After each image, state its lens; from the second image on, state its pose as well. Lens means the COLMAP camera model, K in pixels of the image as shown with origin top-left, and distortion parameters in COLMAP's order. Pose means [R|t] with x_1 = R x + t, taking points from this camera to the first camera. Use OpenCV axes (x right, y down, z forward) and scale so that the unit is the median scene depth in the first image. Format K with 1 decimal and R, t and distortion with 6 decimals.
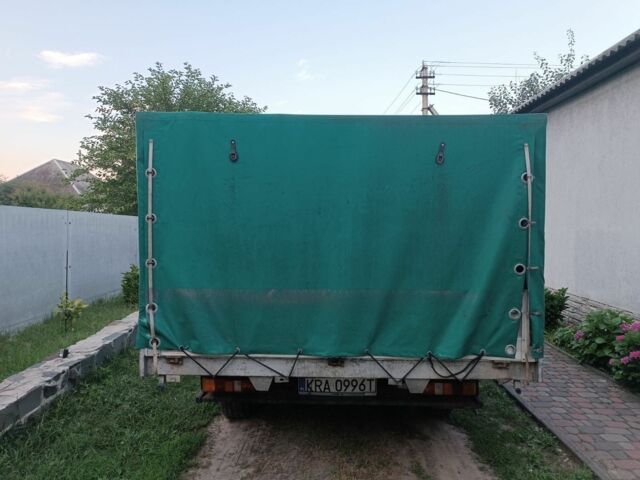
lens RADIAL K [[470.9, 0, 320.0], [0, 470.9, 240.0], [0, 0, 1]] dist [0.025695, -0.007218]
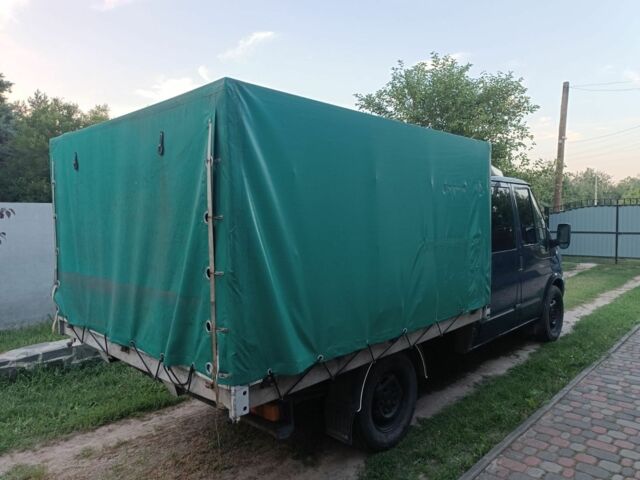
lens RADIAL K [[470.9, 0, 320.0], [0, 470.9, 240.0], [0, 0, 1]] dist [0.025695, -0.007218]
pose [[0.734558, 0.018026, -0.678307, 0.636506], [-0.002491, 0.999712, 0.023870, -0.009055], [0.678542, -0.015845, 0.734391, 0.297829]]
